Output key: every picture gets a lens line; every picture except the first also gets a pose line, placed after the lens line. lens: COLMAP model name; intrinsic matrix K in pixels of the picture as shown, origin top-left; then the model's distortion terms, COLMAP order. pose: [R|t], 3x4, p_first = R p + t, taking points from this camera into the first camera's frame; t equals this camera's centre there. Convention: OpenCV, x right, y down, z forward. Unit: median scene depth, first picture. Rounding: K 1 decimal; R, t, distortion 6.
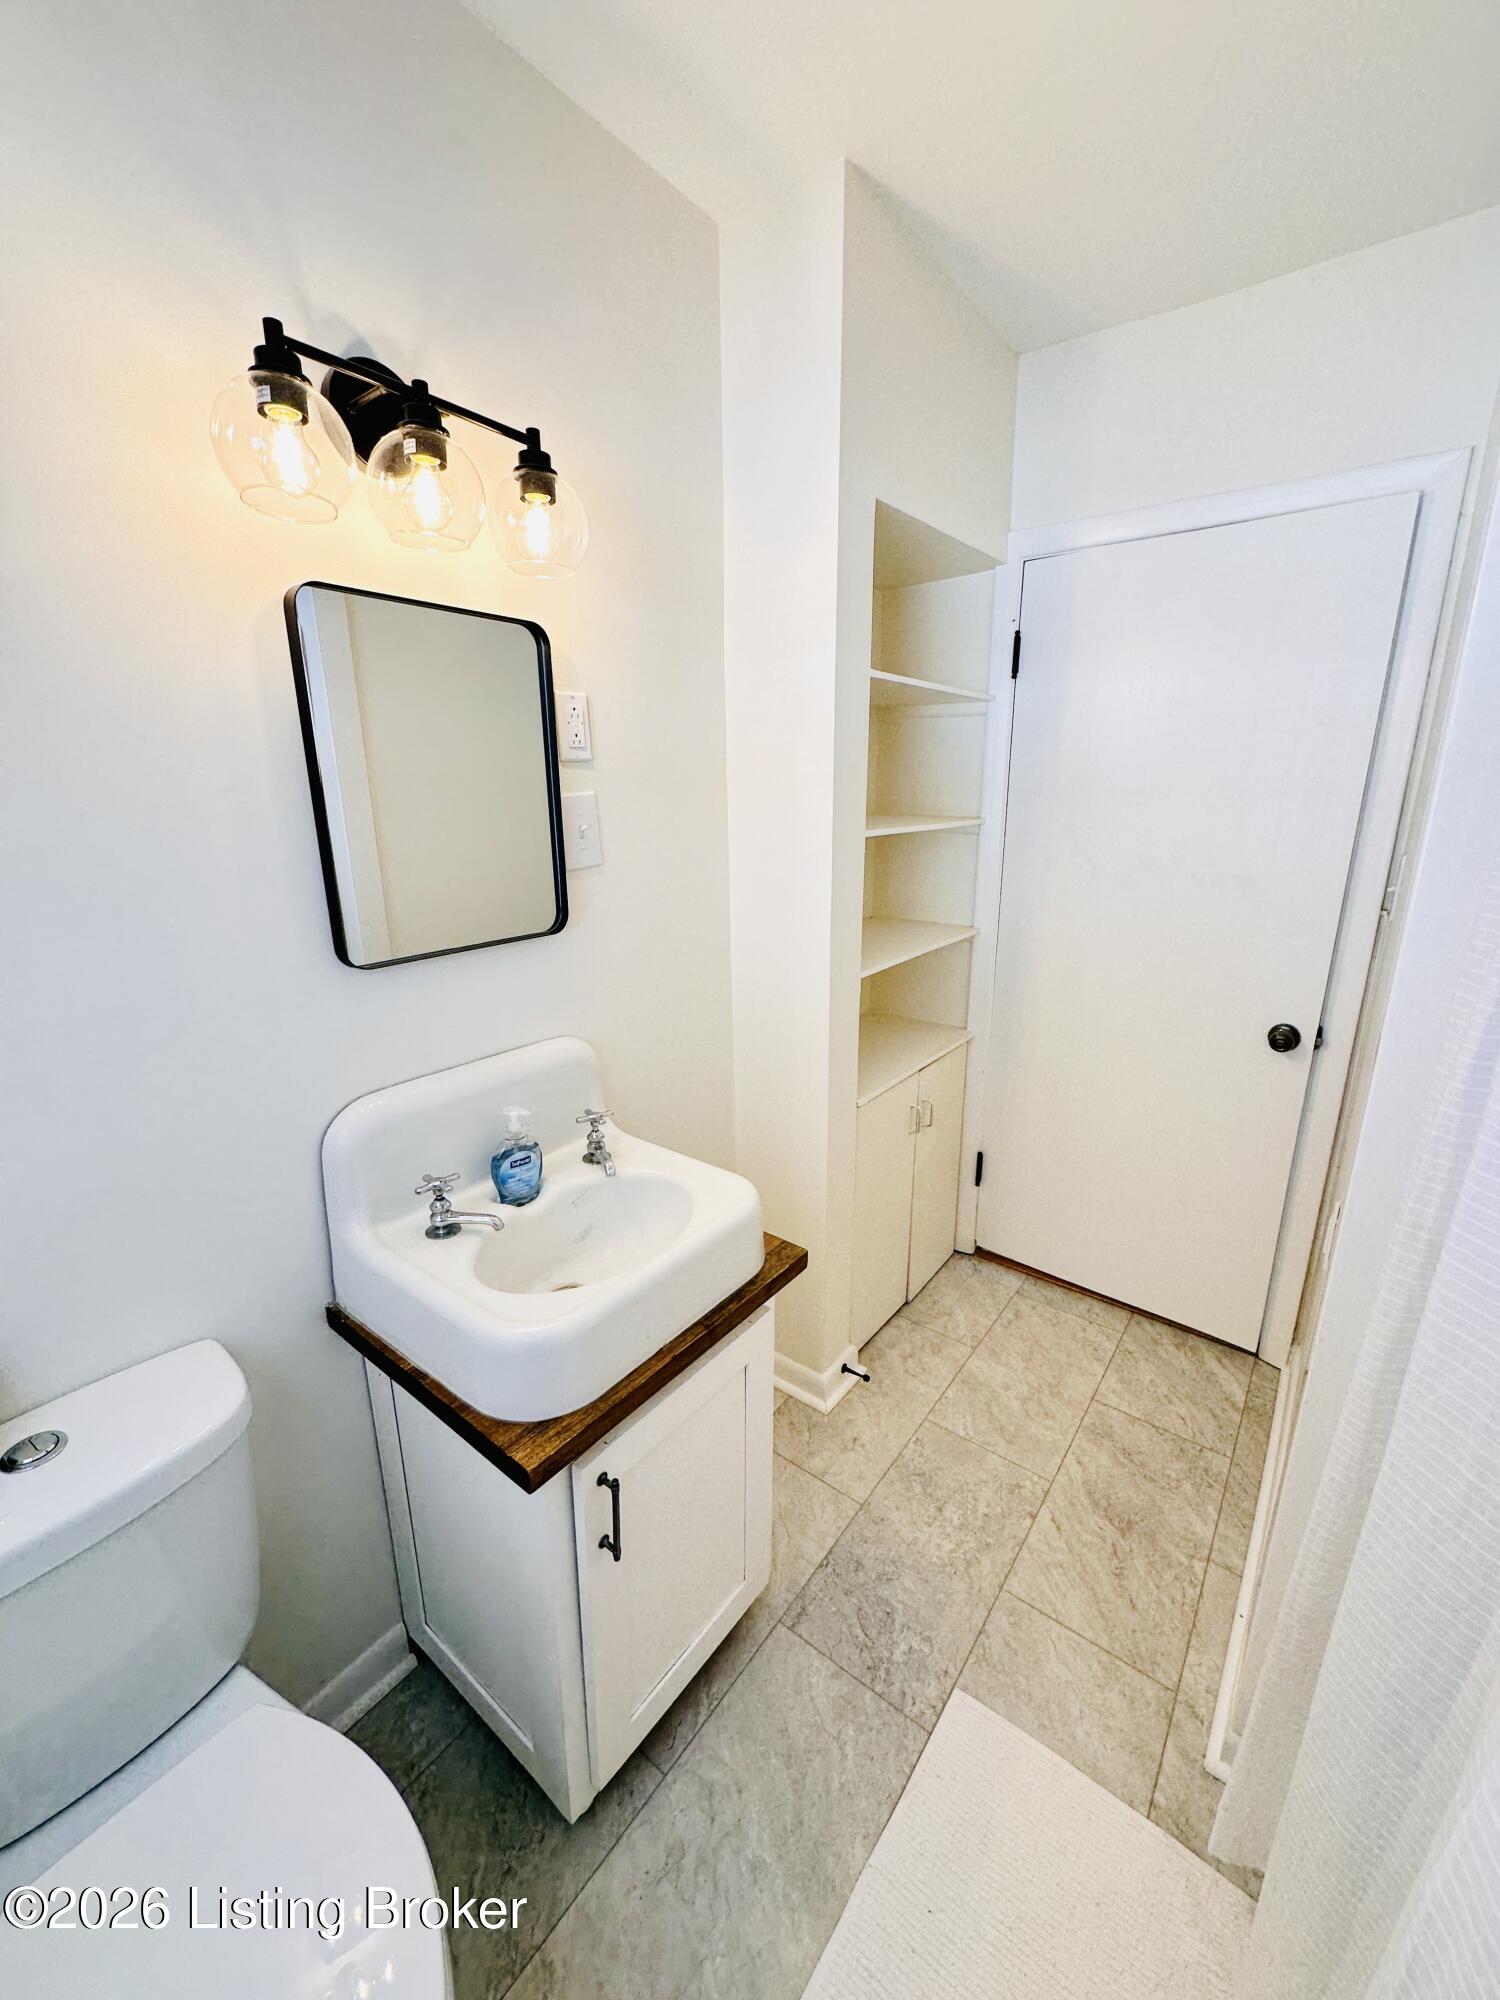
lens RADIAL K [[797.6, 0, 748.6], [0, 797.6, 998.2], [0, 0, 1]] dist [-0.000781, 0.000156]
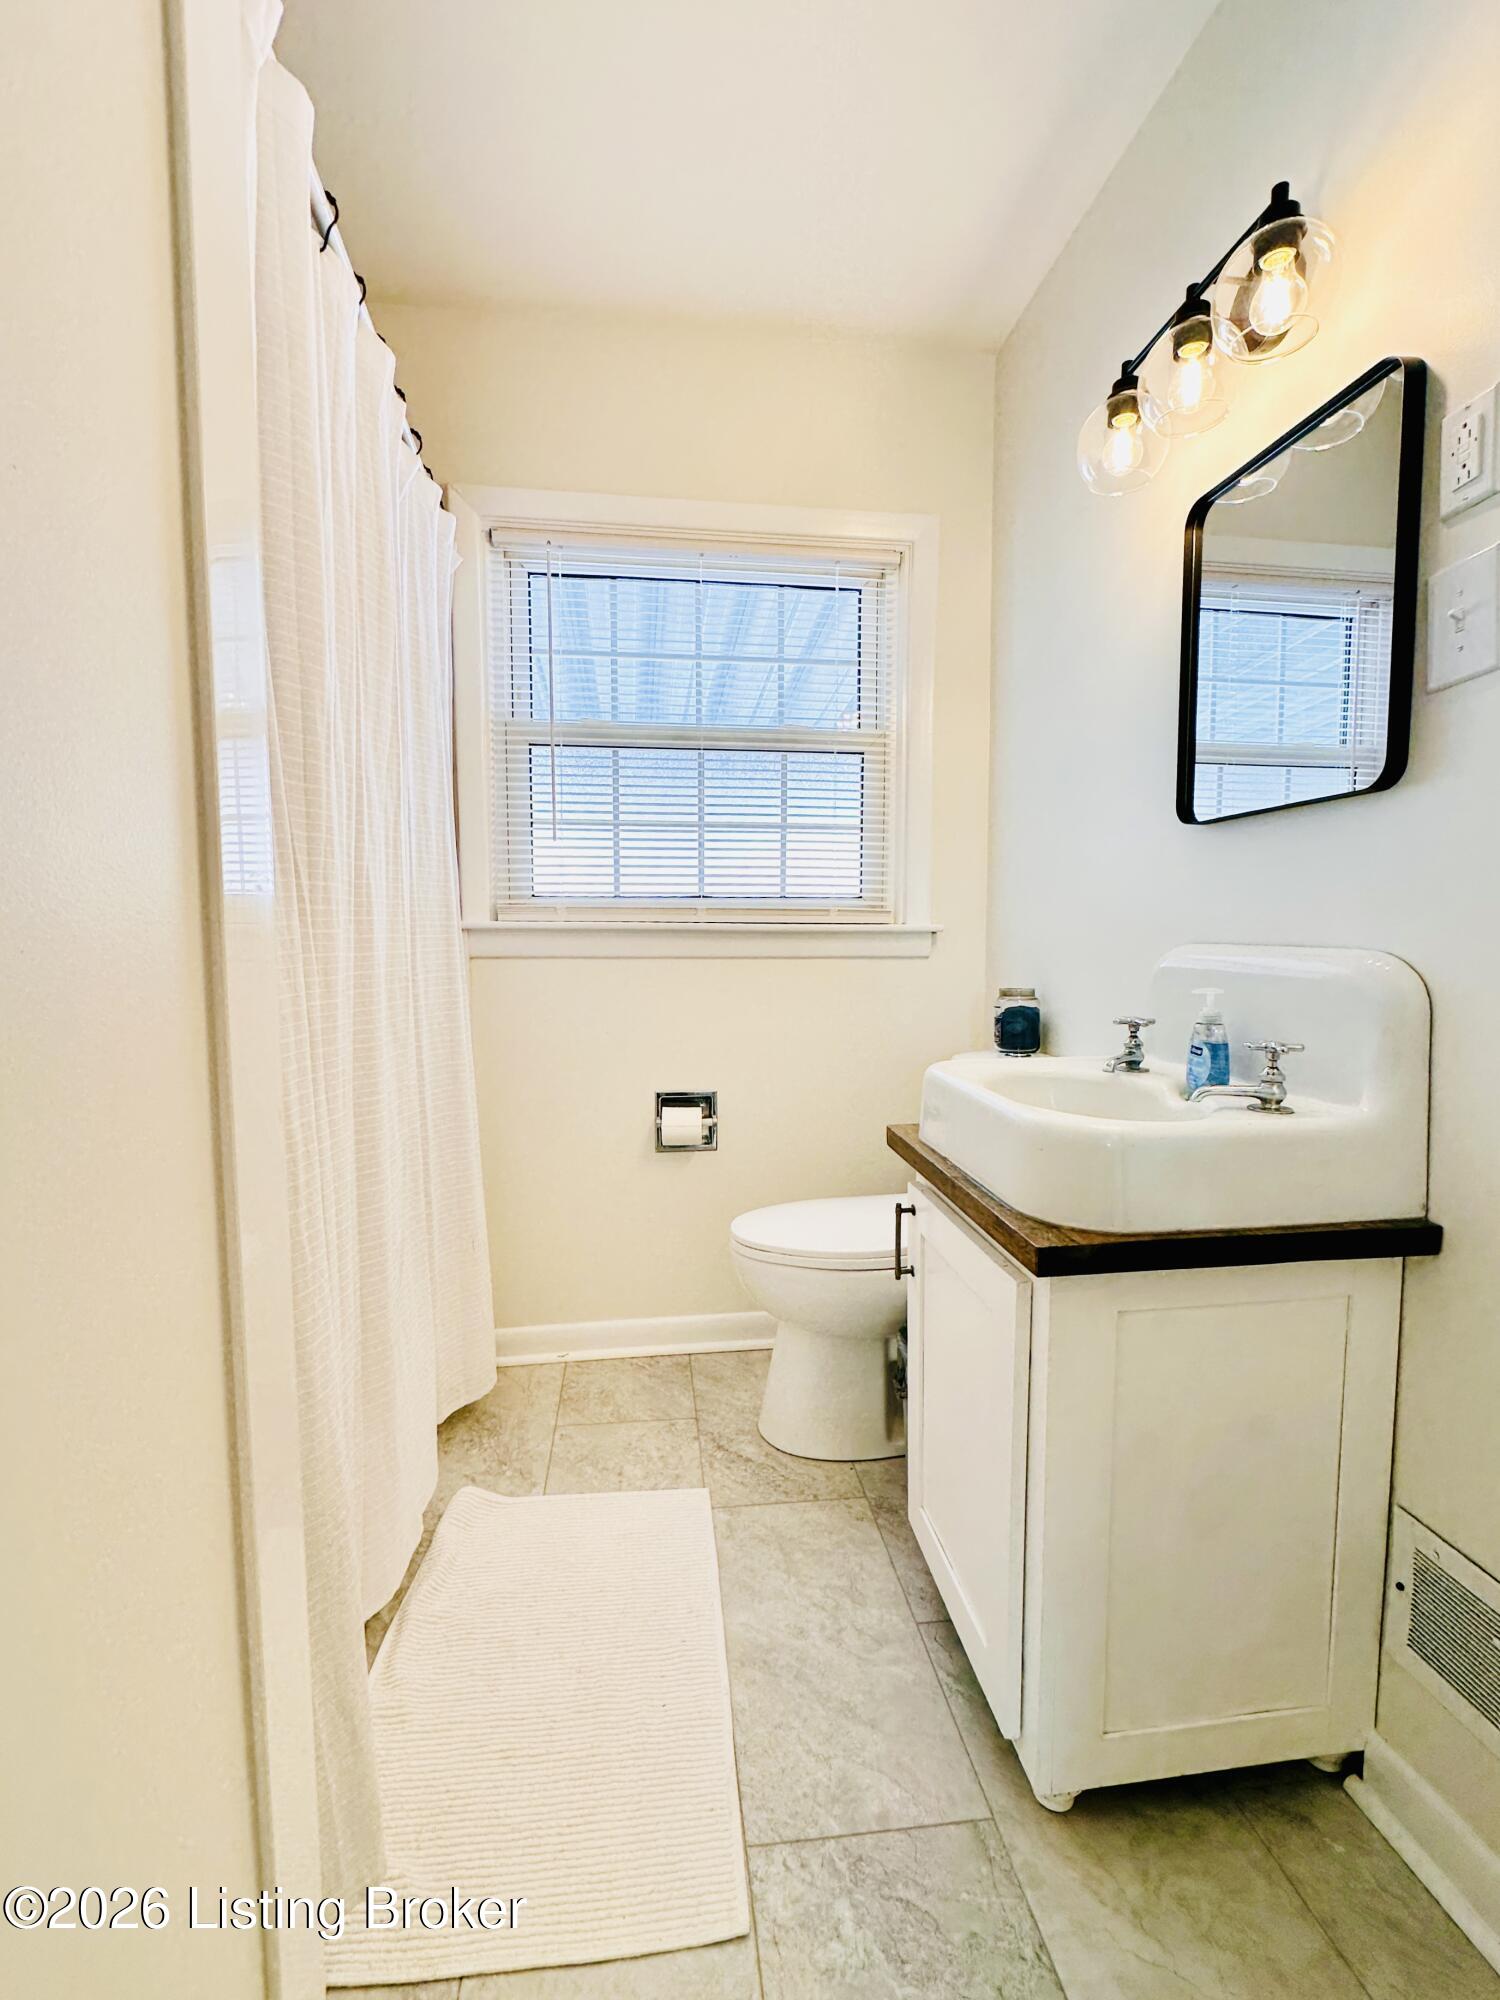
lens RADIAL K [[812.8, 0, 733.4], [0, 812.8, 993.1], [0, 0, 1]] dist [-0.000674, -0.000011]
pose [[-0.707917, 0.057043, -0.703988, 0.675873], [-0.194173, 0.942609, 0.271635, 0.003809], [0.679080, 0.328990, -0.656213, 1.166727]]
